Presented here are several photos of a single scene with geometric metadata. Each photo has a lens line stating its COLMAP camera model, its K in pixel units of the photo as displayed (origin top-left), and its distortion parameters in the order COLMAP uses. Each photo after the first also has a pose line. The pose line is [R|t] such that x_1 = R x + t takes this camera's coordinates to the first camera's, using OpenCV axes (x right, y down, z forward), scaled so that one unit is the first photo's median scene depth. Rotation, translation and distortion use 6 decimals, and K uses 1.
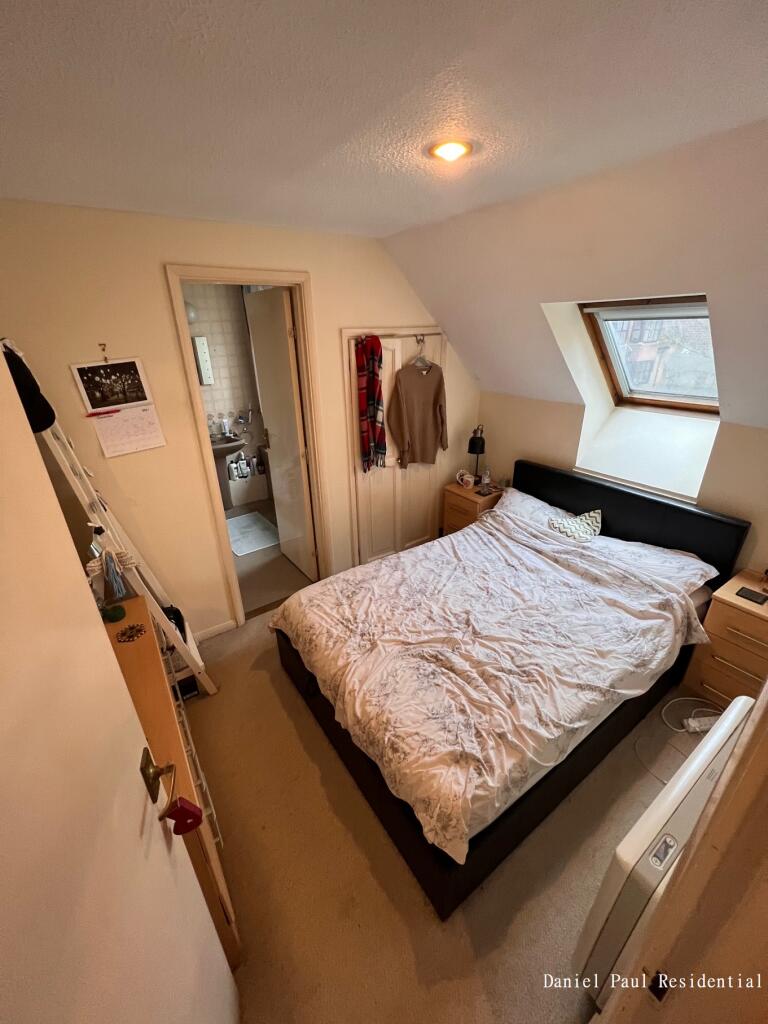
lens RADIAL K [[408.8, 0, 383.0], [0, 408.8, 509.7], [0, 0, 1]] dist [0.000284, 0.000854]
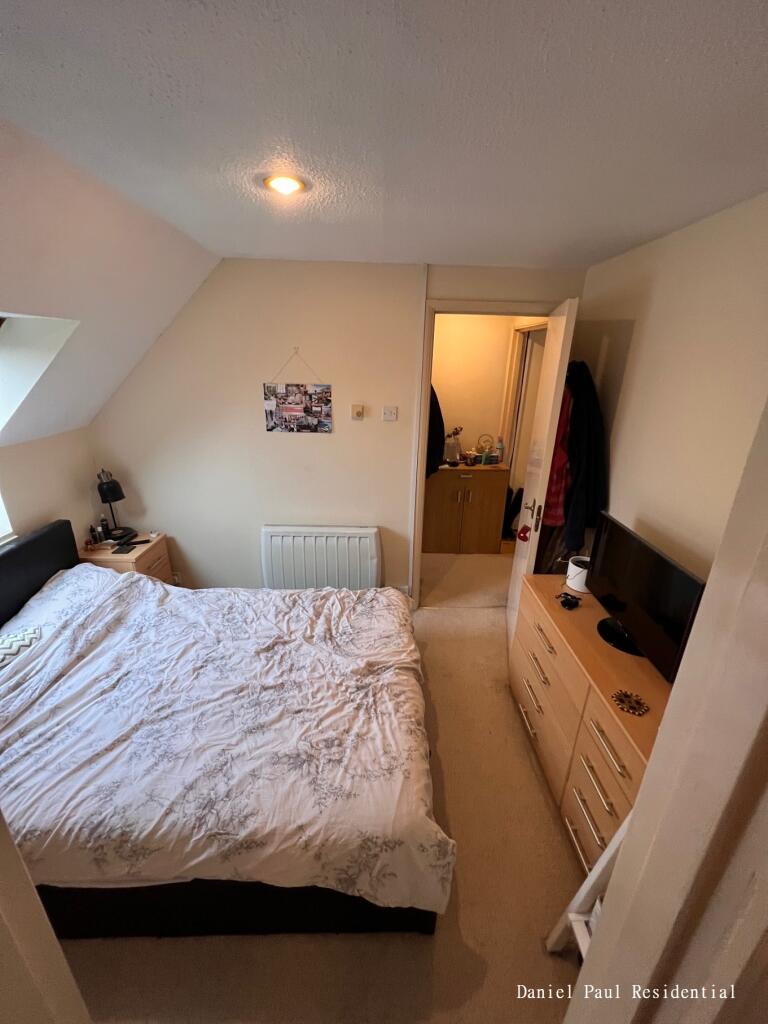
lens RADIAL K [[408.8, 0, 383.8], [0, 408.8, 509.6], [0, 0, 1]] dist [0.000284, 0.000854]
pose [[-0.828964, -0.184955, 0.527835, -0.382196], [0.231060, 0.746192, 0.624347, -0.419546], [-0.509342, 0.639522, -0.575831, 1.001341]]
